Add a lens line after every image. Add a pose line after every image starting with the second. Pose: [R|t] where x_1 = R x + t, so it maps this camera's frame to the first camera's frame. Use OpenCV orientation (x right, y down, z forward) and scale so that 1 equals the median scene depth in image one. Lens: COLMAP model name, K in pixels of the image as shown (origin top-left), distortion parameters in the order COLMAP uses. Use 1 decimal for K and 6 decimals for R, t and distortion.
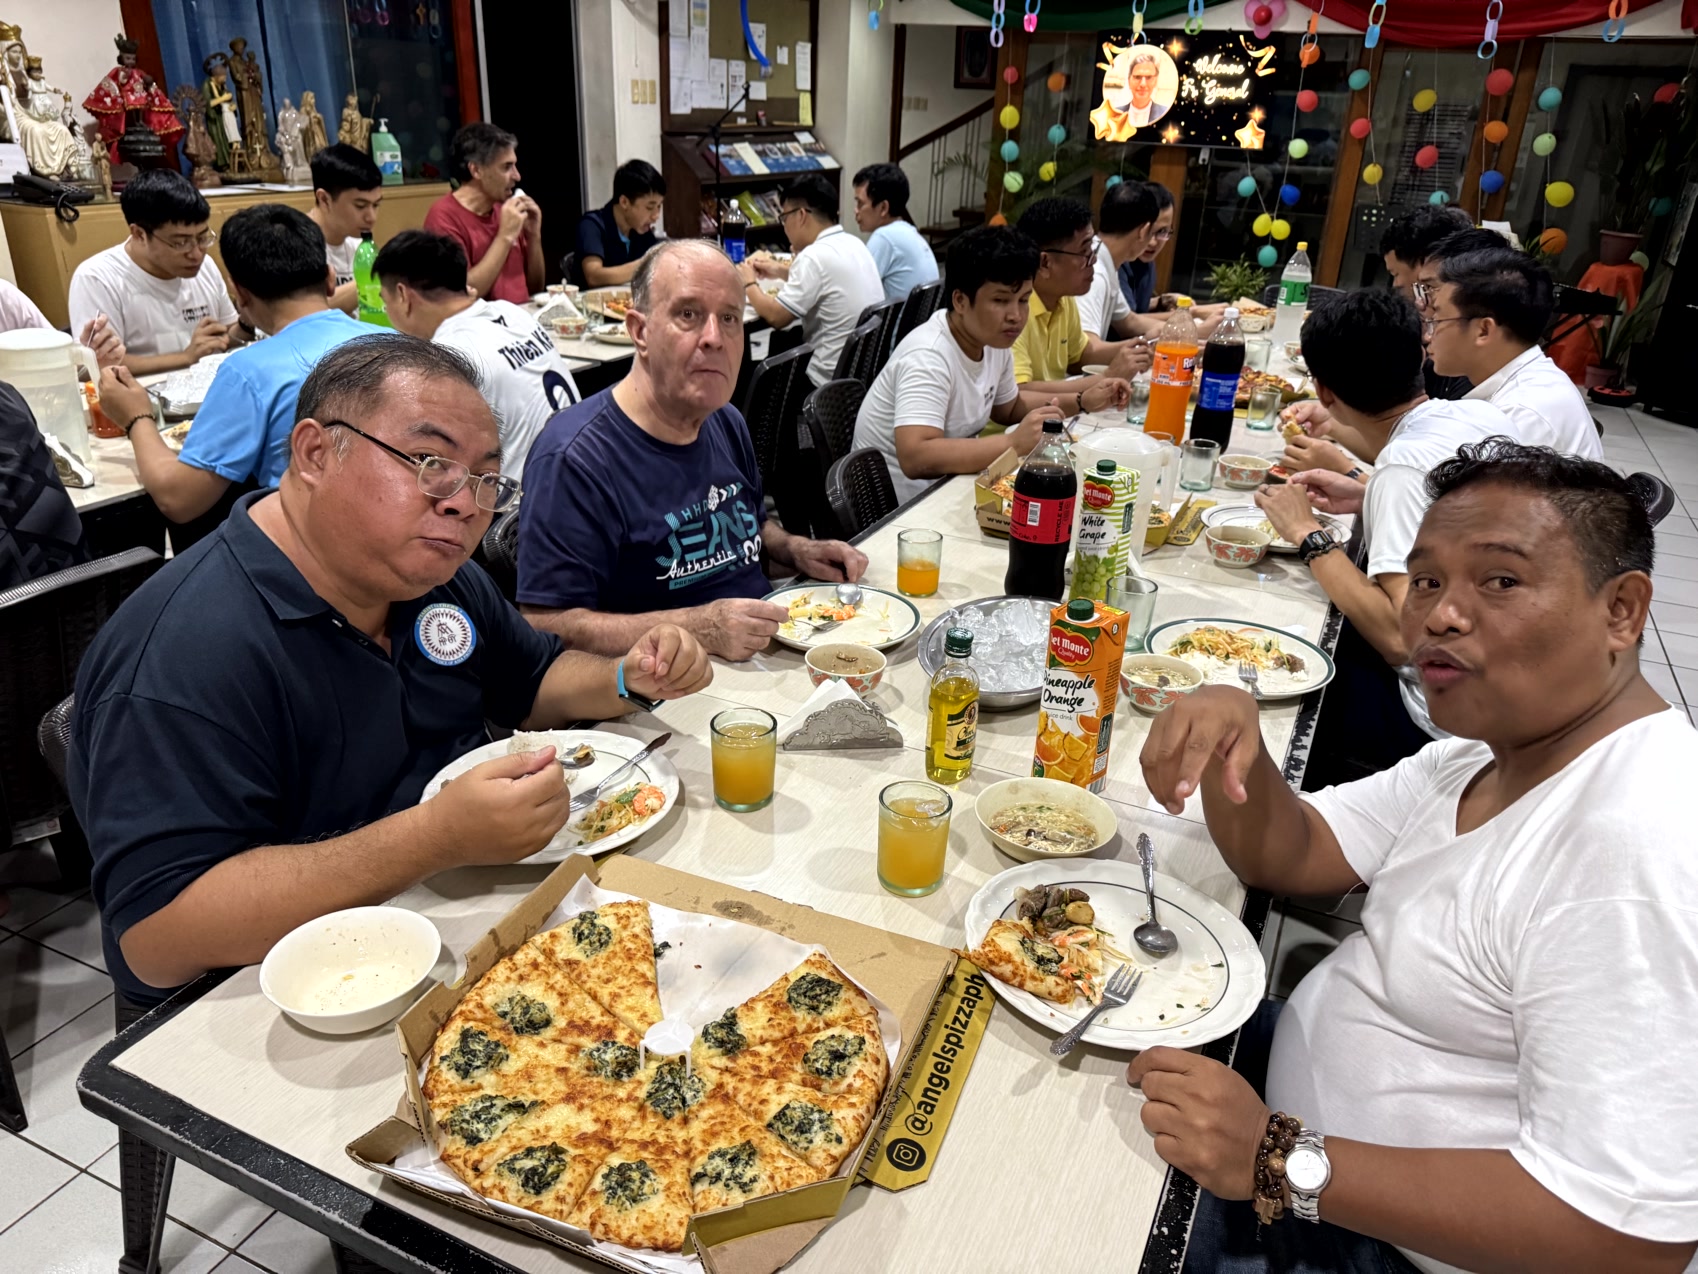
lens RADIAL K [[1212.7, 0, 853.0], [0, 1212.7, 658.5], [0, 0, 1]] dist [-0.003715, -0.004633]
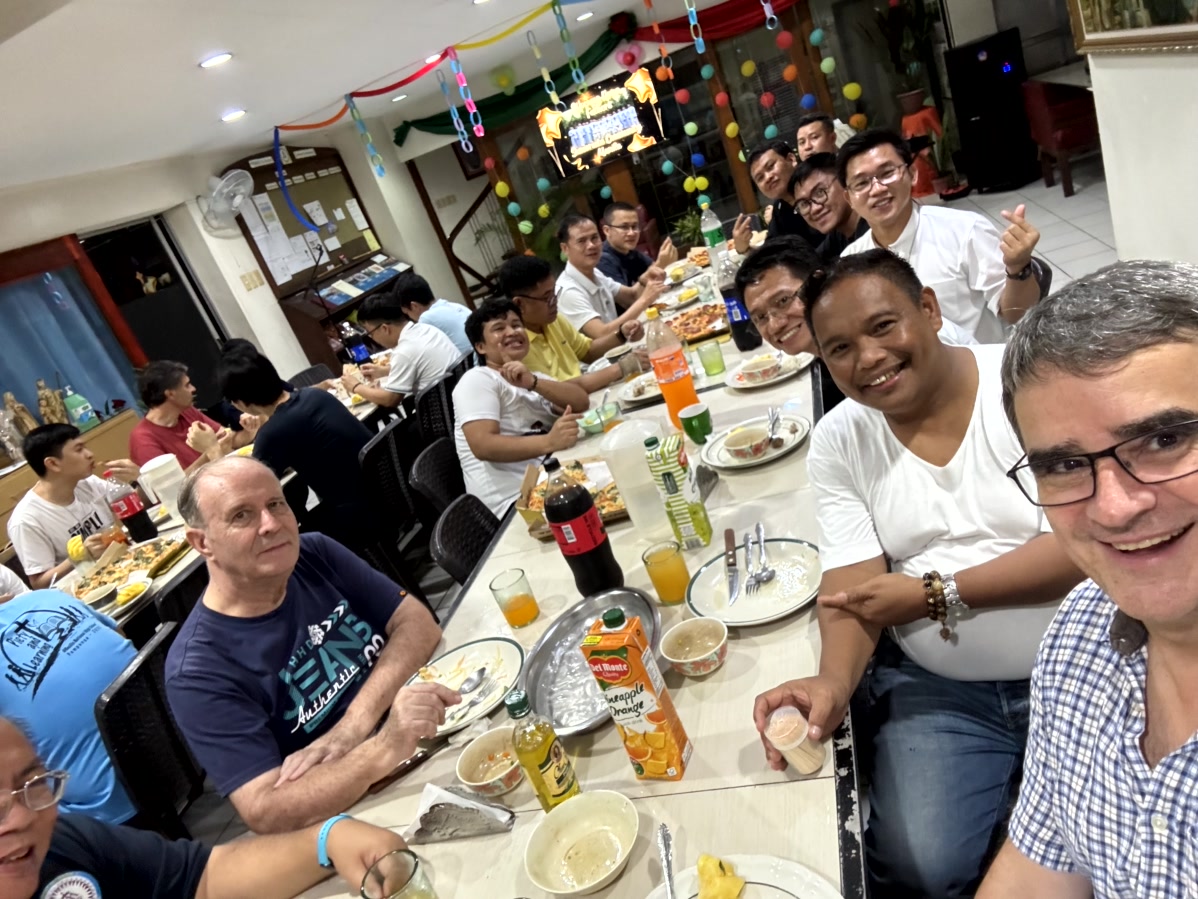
lens RADIAL K [[823.9, 0, 630.4], [0, 823.9, 475.9], [0, 0, 1]] dist [0.028410, -0.067910]
pose [[0.900904, -0.426842, 0.078601, 0.046132], [0.431141, 0.900952, -0.049014, -0.027940], [-0.049895, 0.078045, 0.995701, 0.043881]]
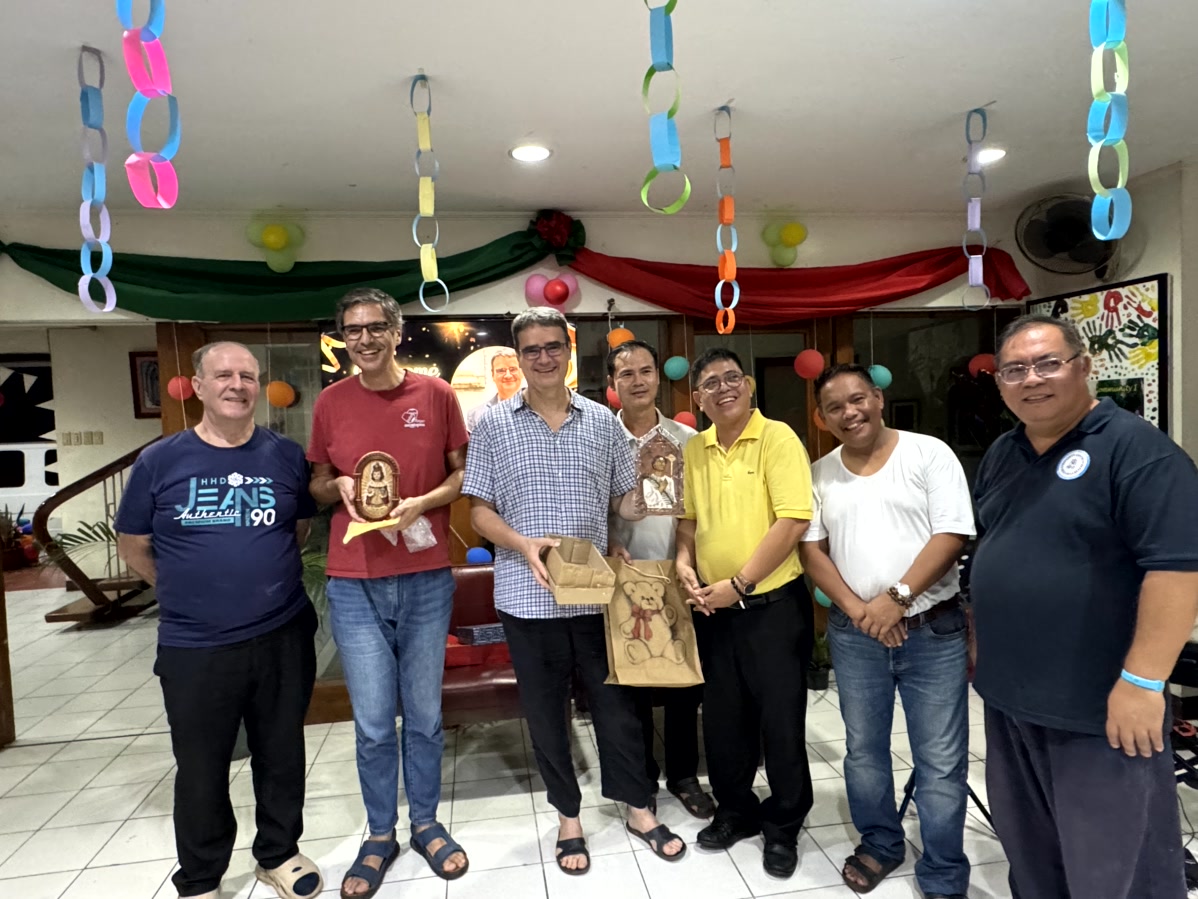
lens RADIAL K [[739.6, 0, 599.0], [0, 739.6, 449.5], [0, 0, 1]] dist [-0.030940, 0.000112]
pose [[0.825850, -0.091081, 0.556485, 0.106107], [0.295636, 0.910300, -0.289748, -0.309933], [-0.480178, 0.403805, 0.778698, 0.681582]]
